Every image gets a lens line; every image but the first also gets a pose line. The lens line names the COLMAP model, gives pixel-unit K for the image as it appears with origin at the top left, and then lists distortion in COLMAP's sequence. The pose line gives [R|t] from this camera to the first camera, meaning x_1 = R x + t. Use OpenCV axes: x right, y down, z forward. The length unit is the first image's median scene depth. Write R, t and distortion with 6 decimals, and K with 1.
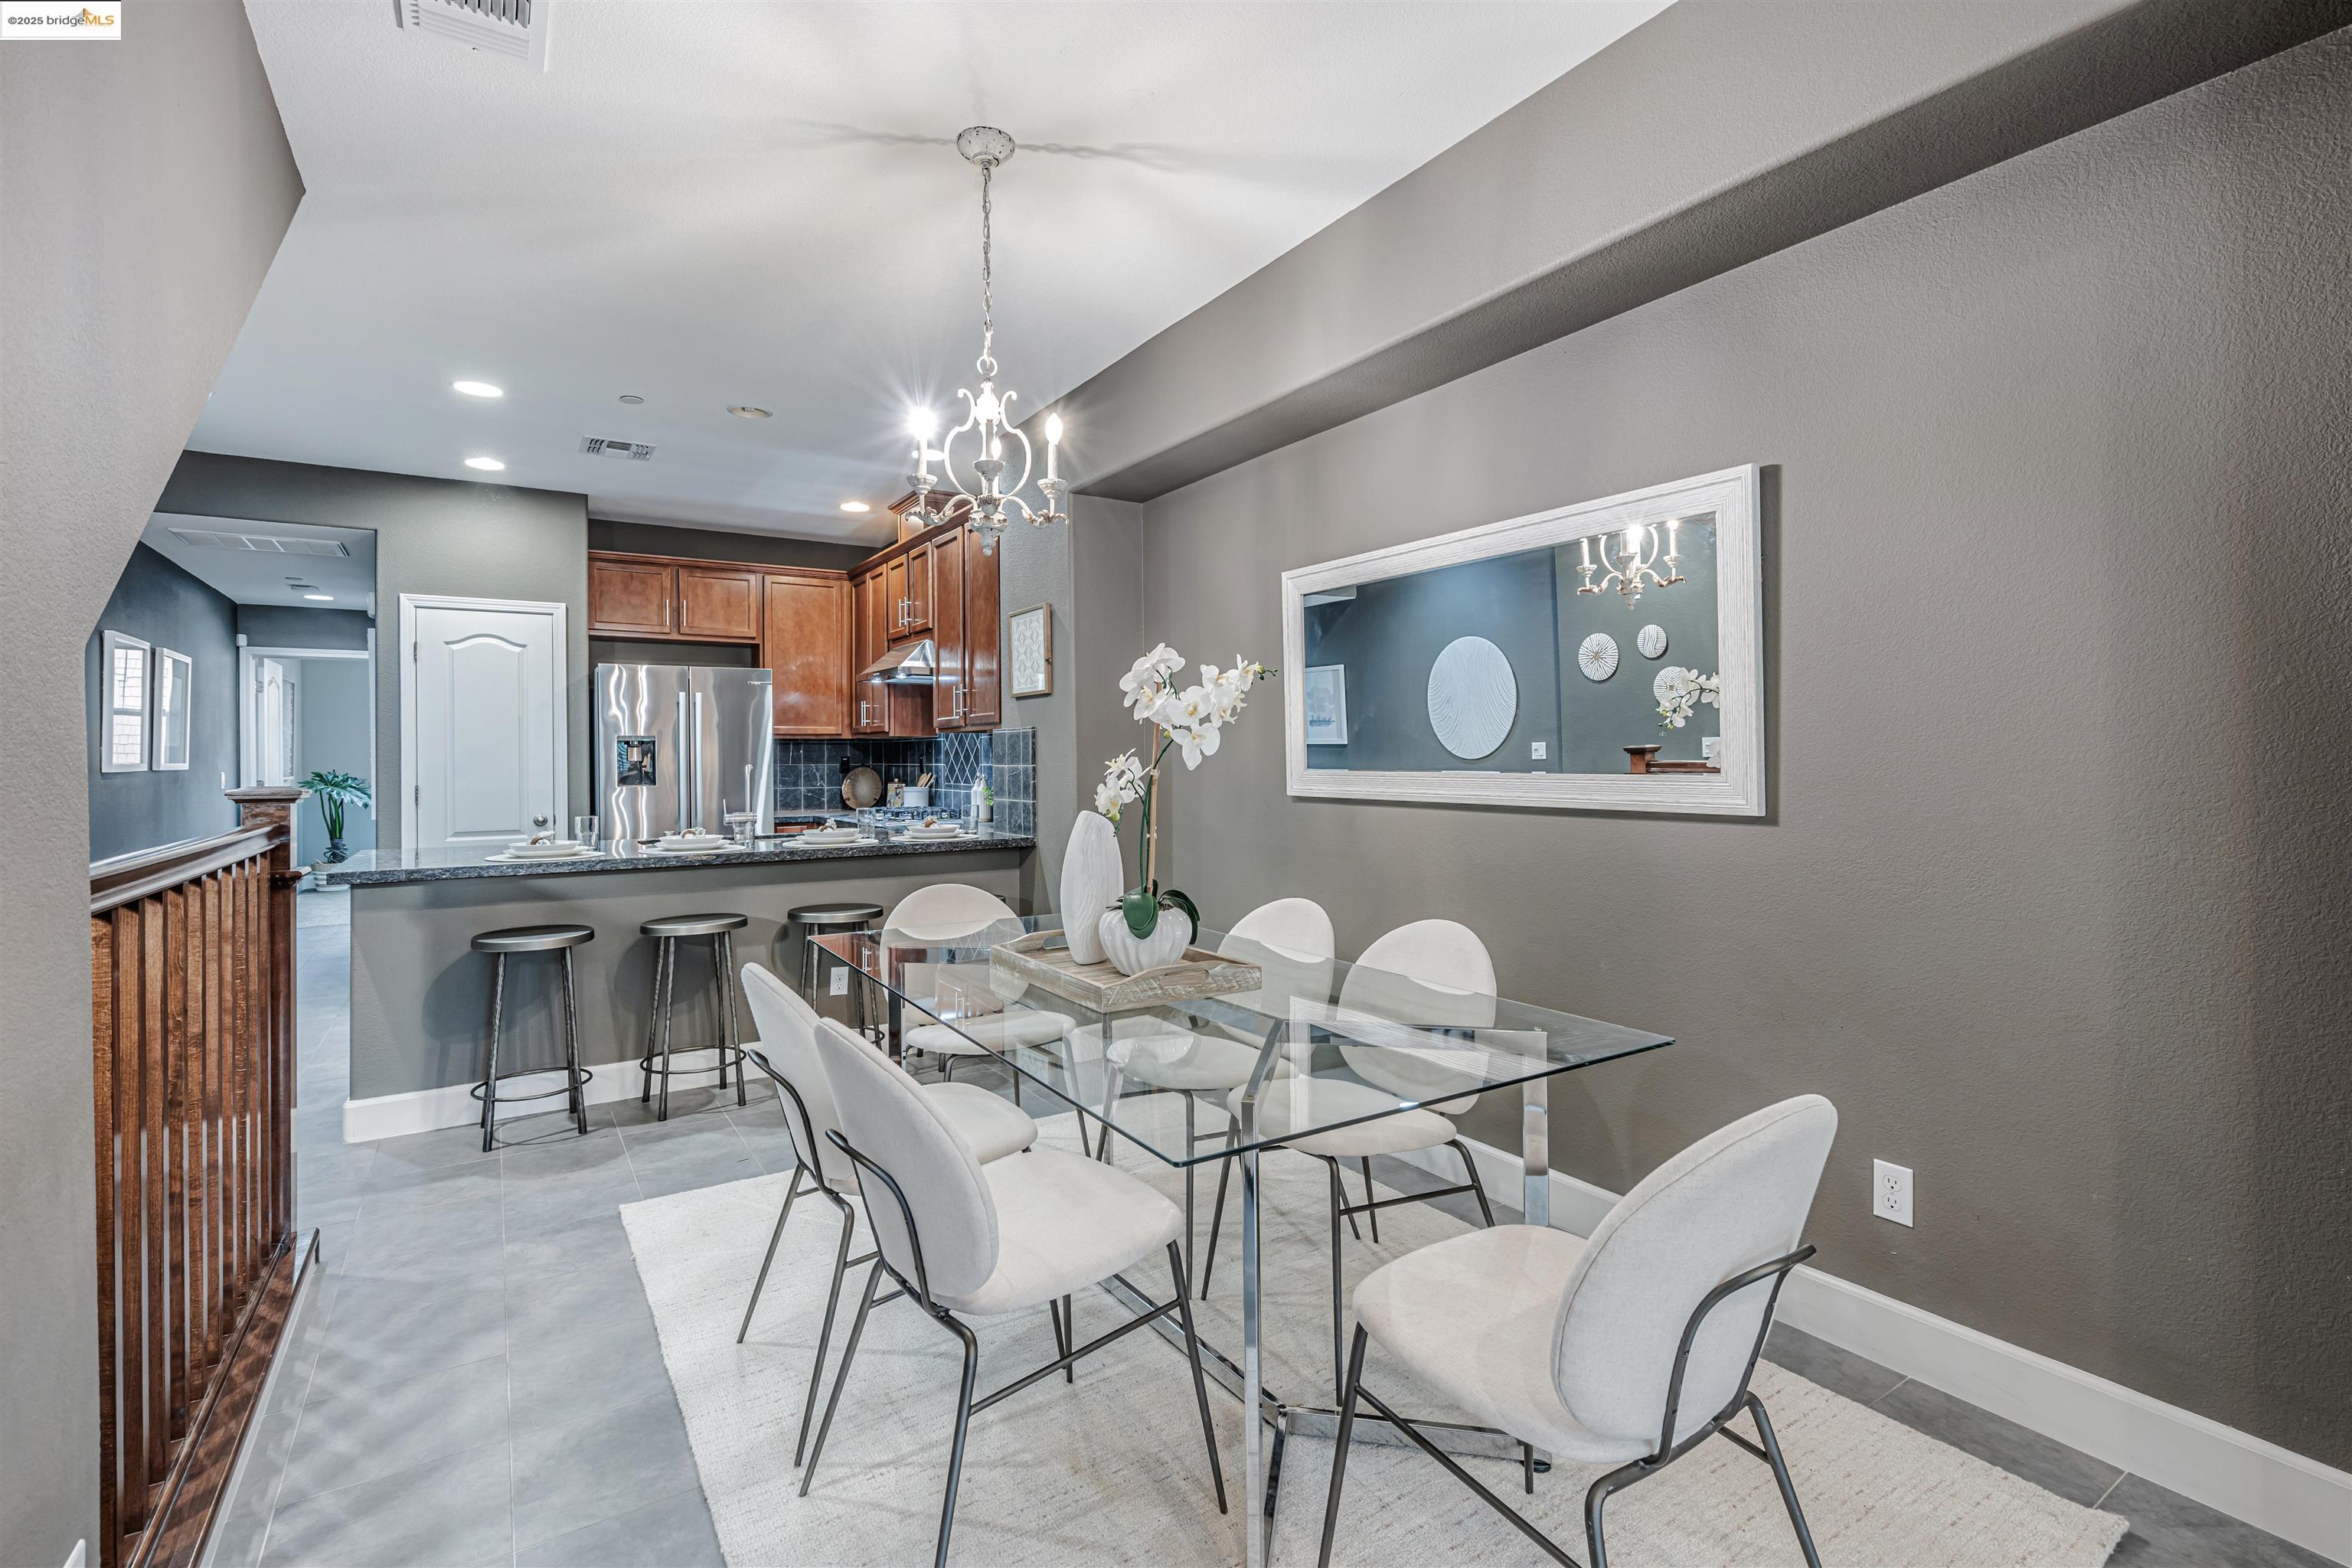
lens RADIAL K [[1066.3, 0, 1177.0], [0, 1066.3, 761.8], [0, 0, 1]] dist [-0.003230, 0.000238]
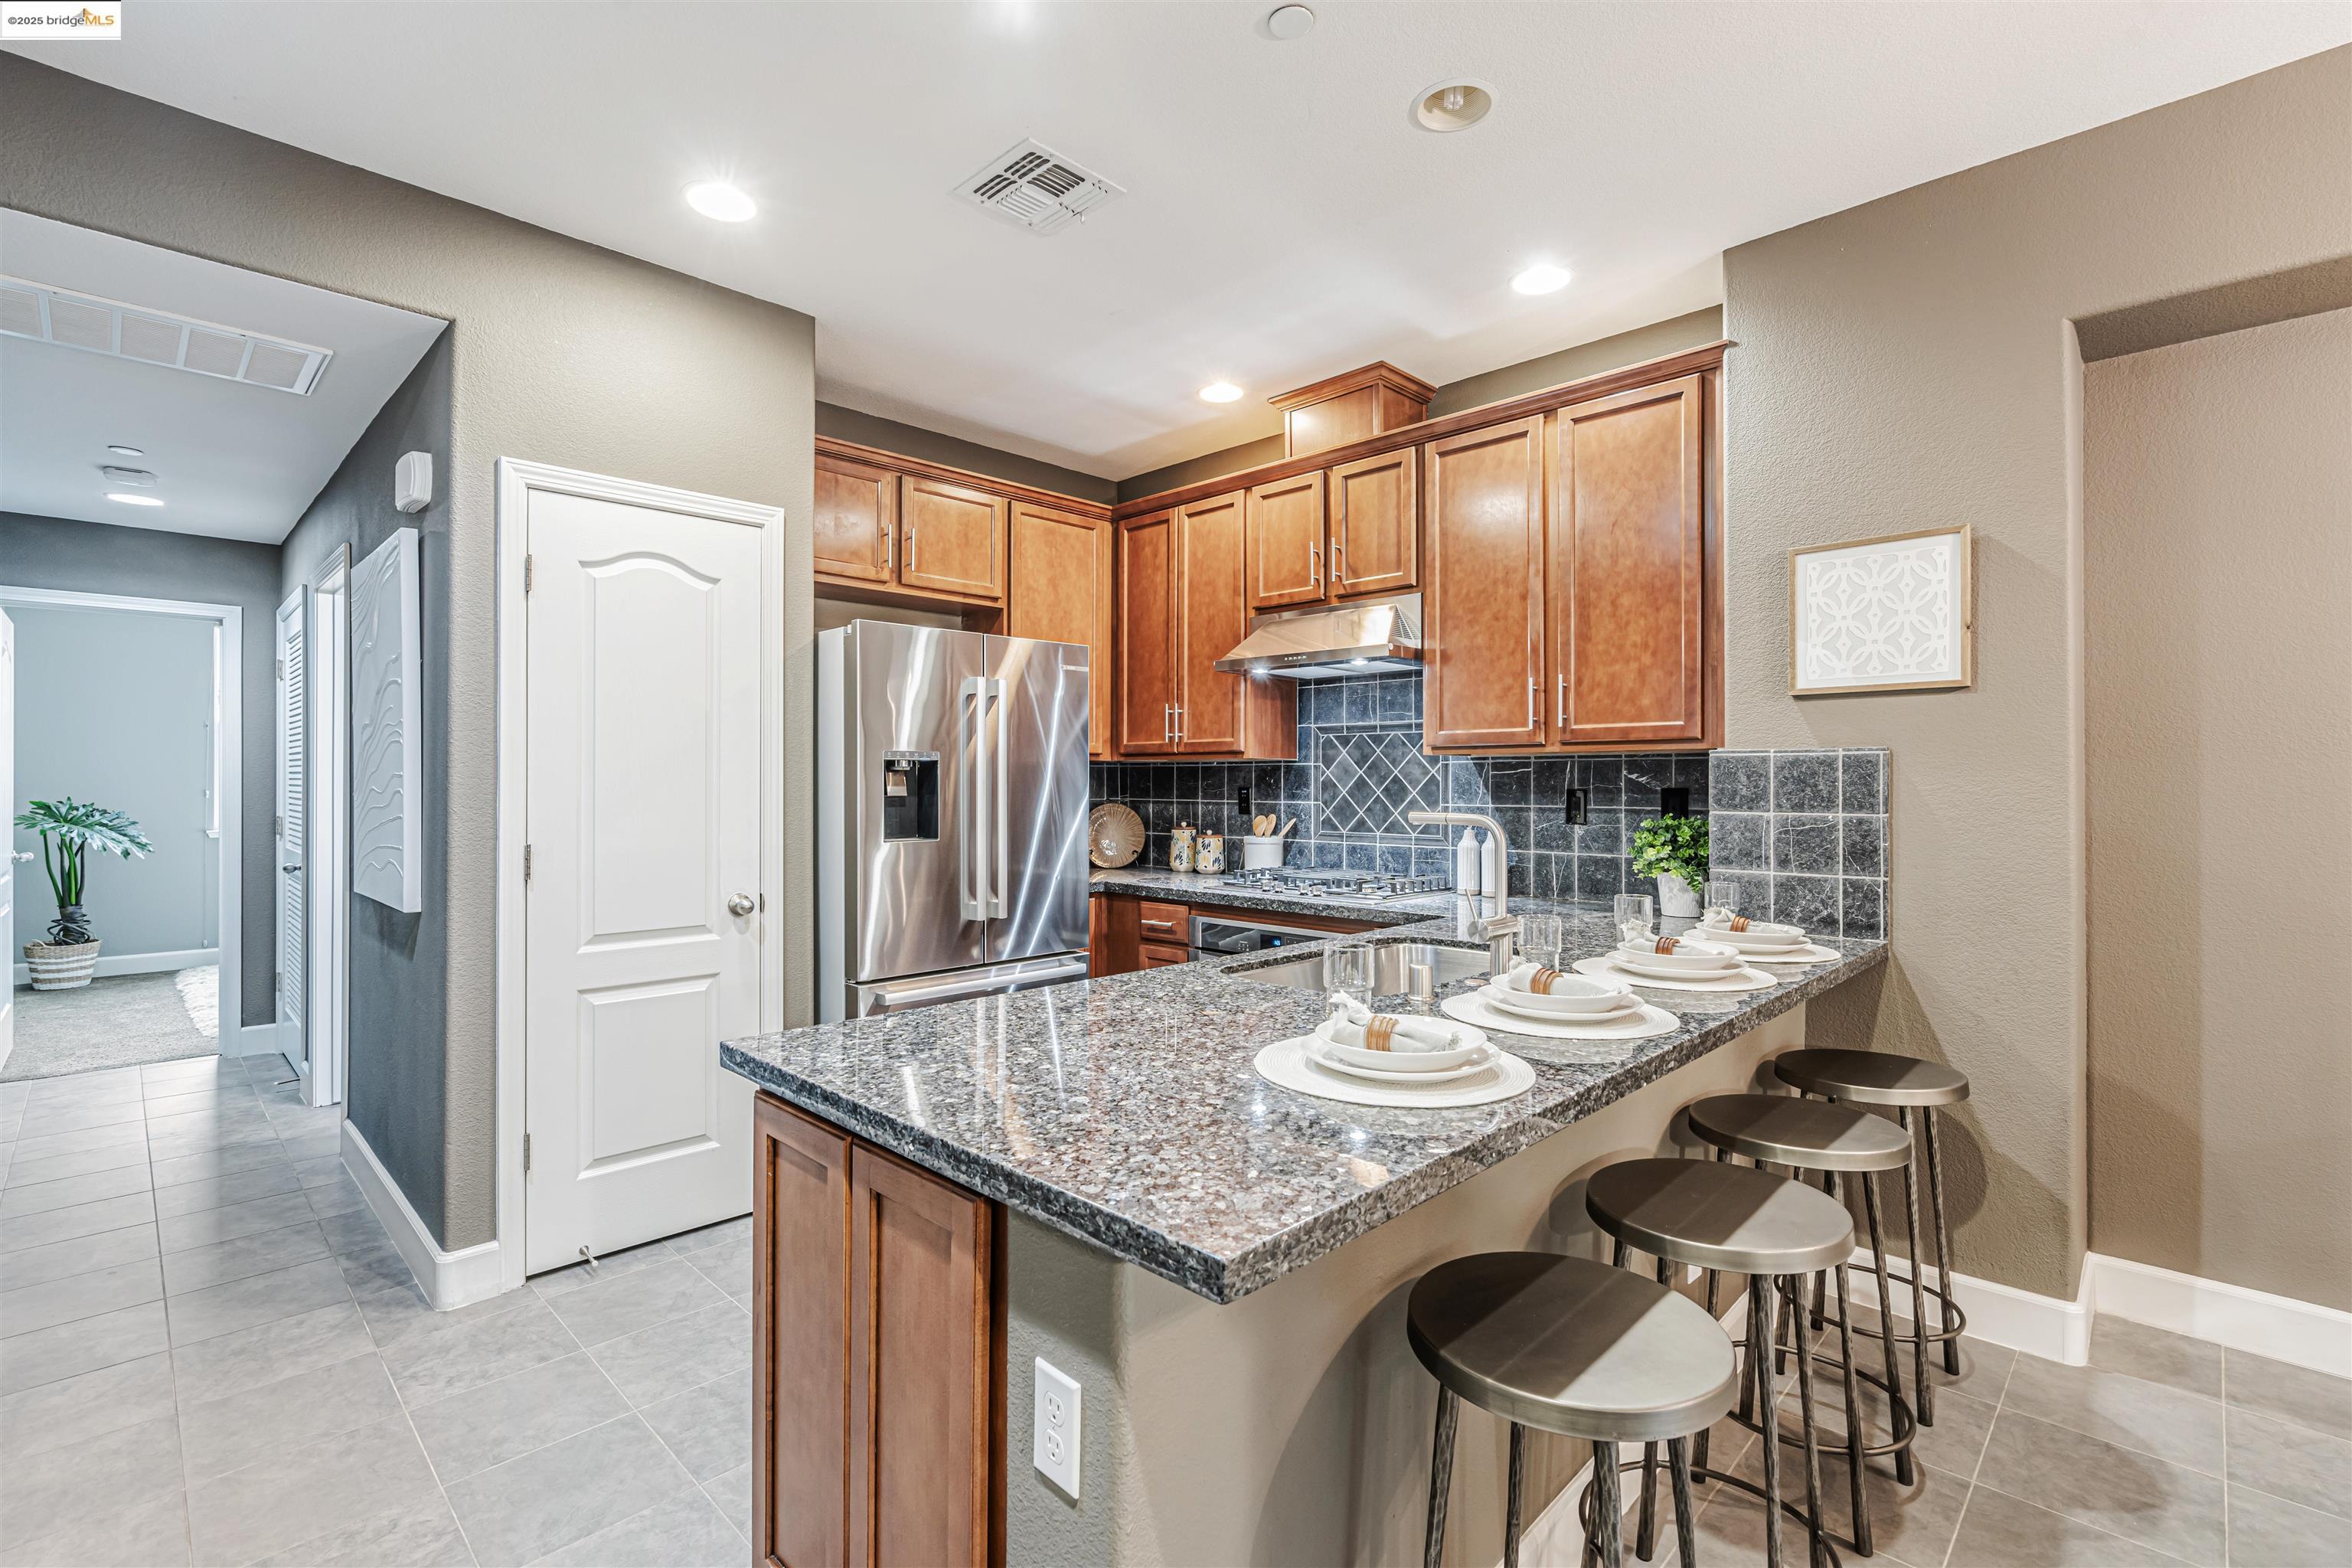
lens RADIAL K [[1066.3, 0, 1179.5], [0, 1066.3, 787.7], [0, 0, 1]] dist [-0.003230, 0.000238]
pose [[0.977663, 0.007791, 0.210036, -0.437975], [-0.007909, 0.999969, -0.000280, -0.005892], [-0.210031, -0.001388, 0.977694, 0.376681]]
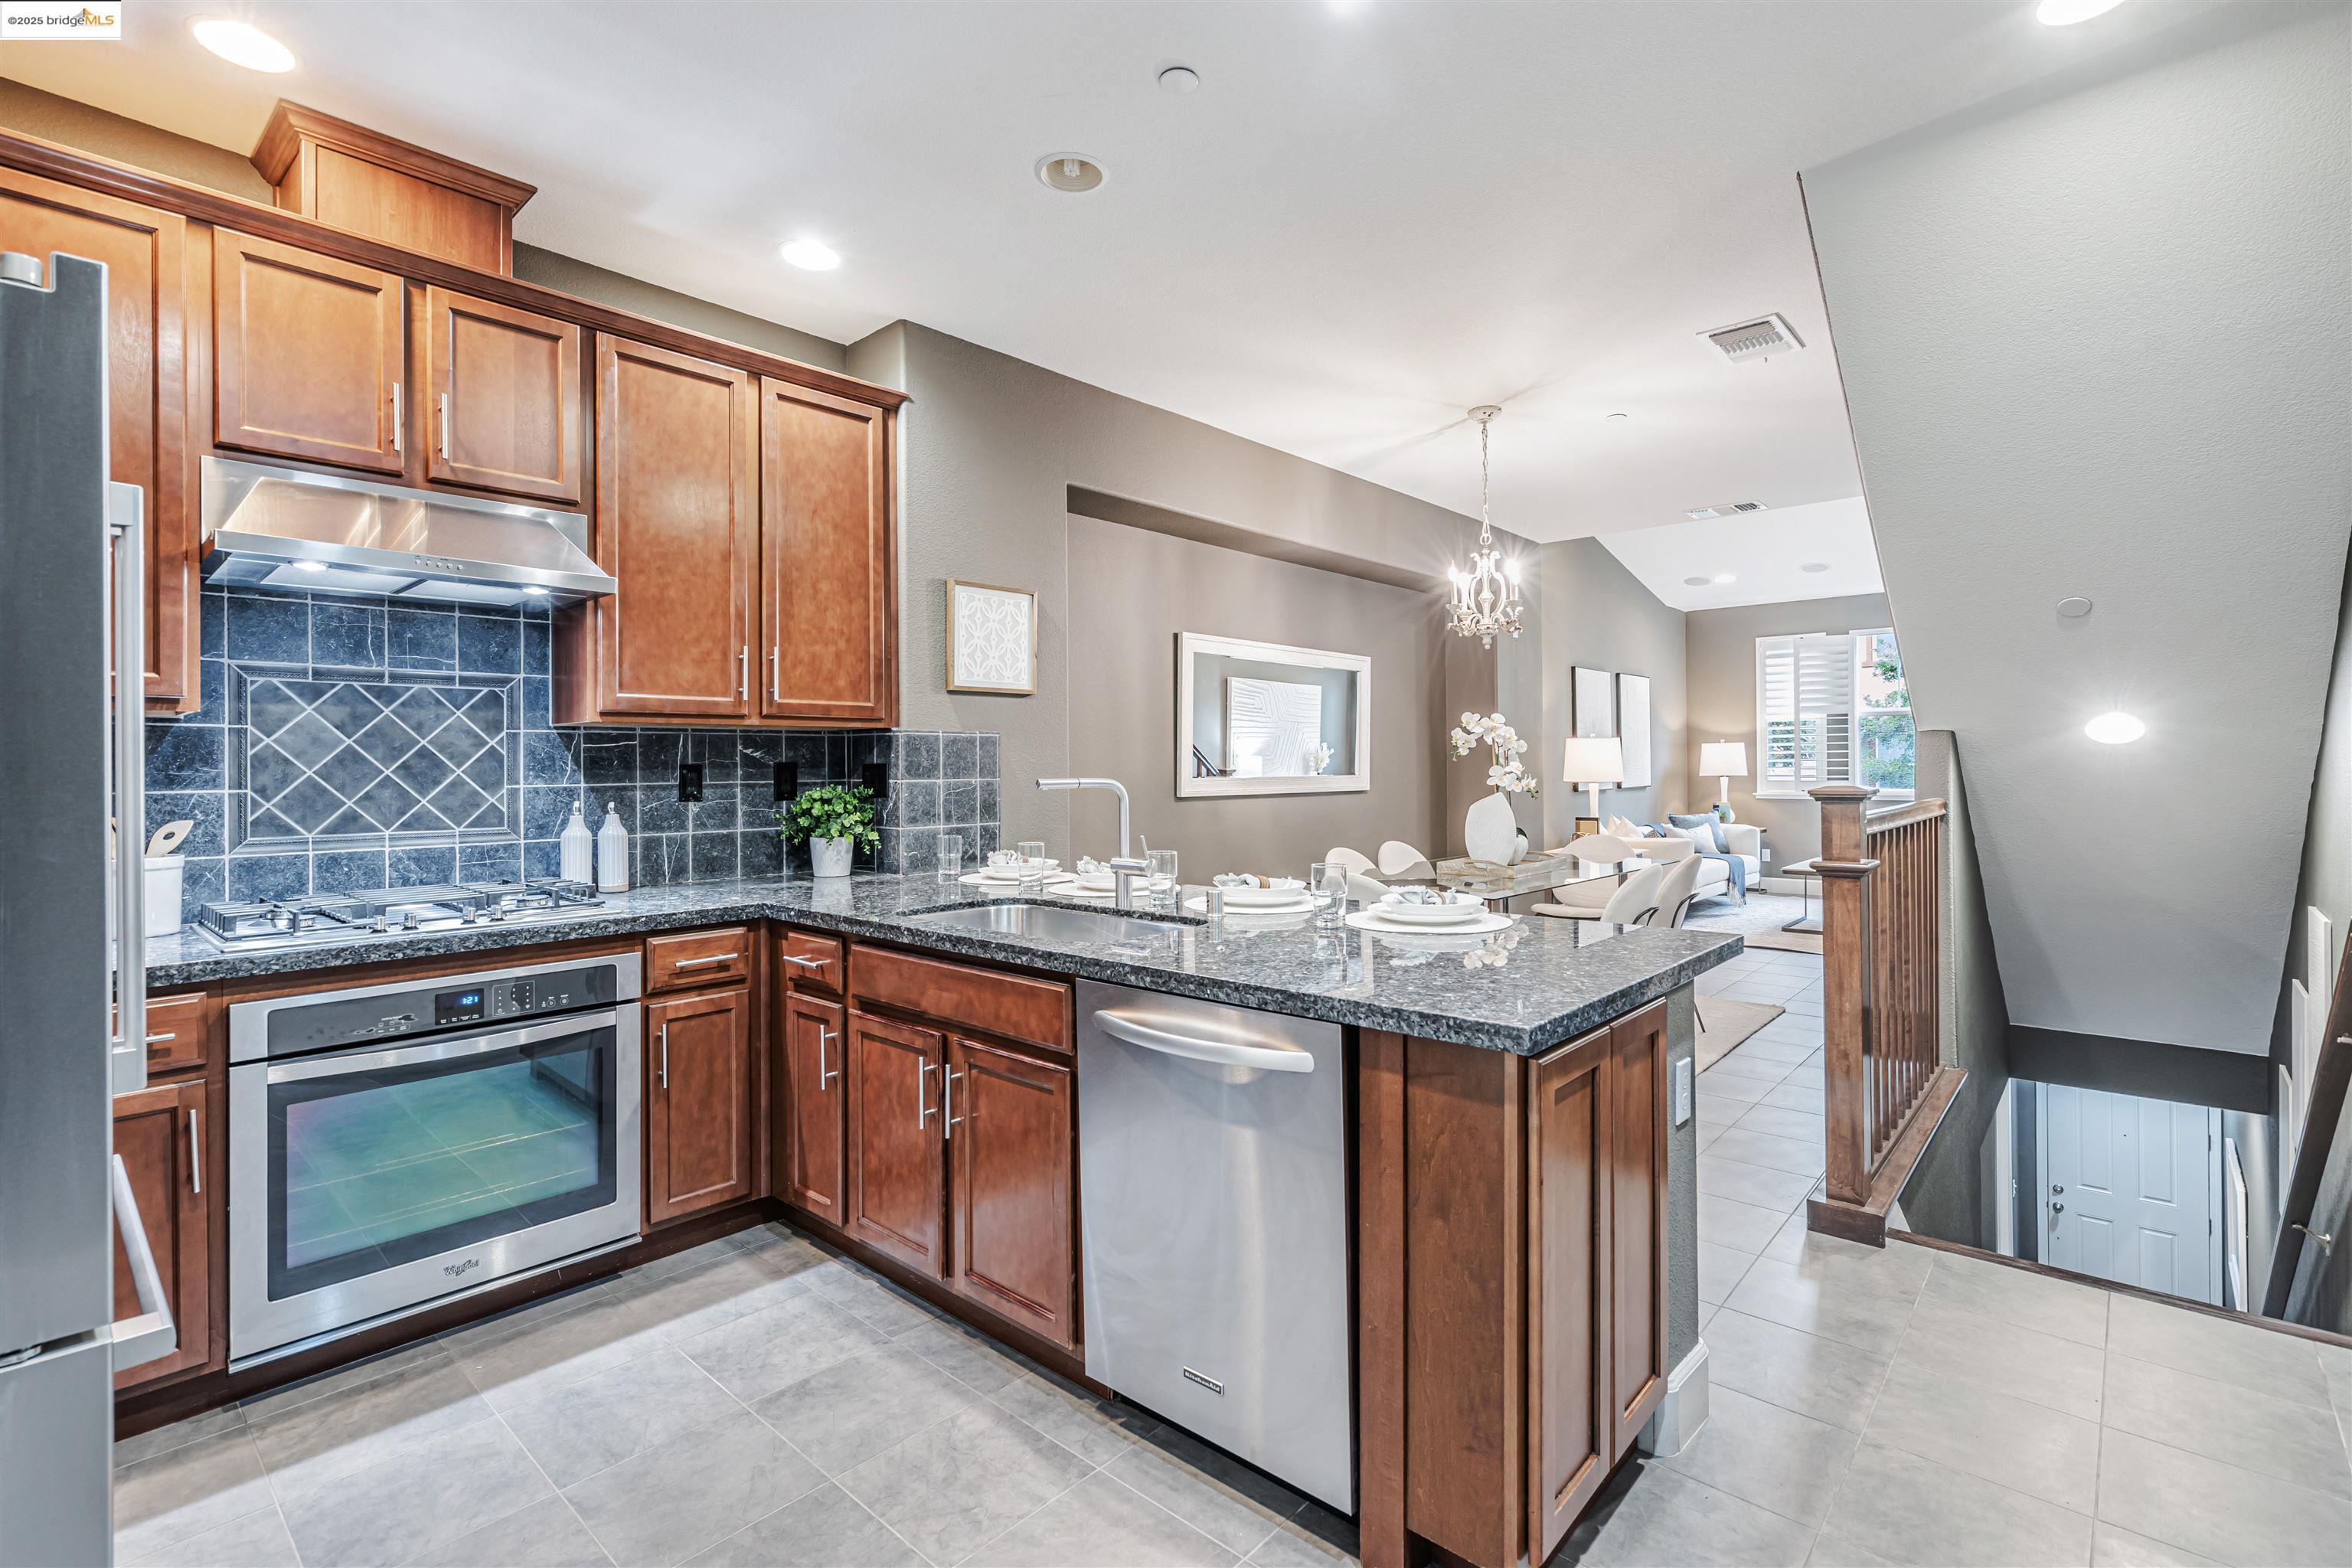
lens RADIAL K [[1066.3, 0, 1181.8], [0, 1066.3, 767.1], [0, 0, 1]] dist [-0.003230, 0.000238]
pose [[-0.252084, 0.006047, 0.967686, -0.676598], [0.012149, 0.999921, -0.003084, -0.001152], [-0.967629, 0.010979, -0.252138, 0.756710]]
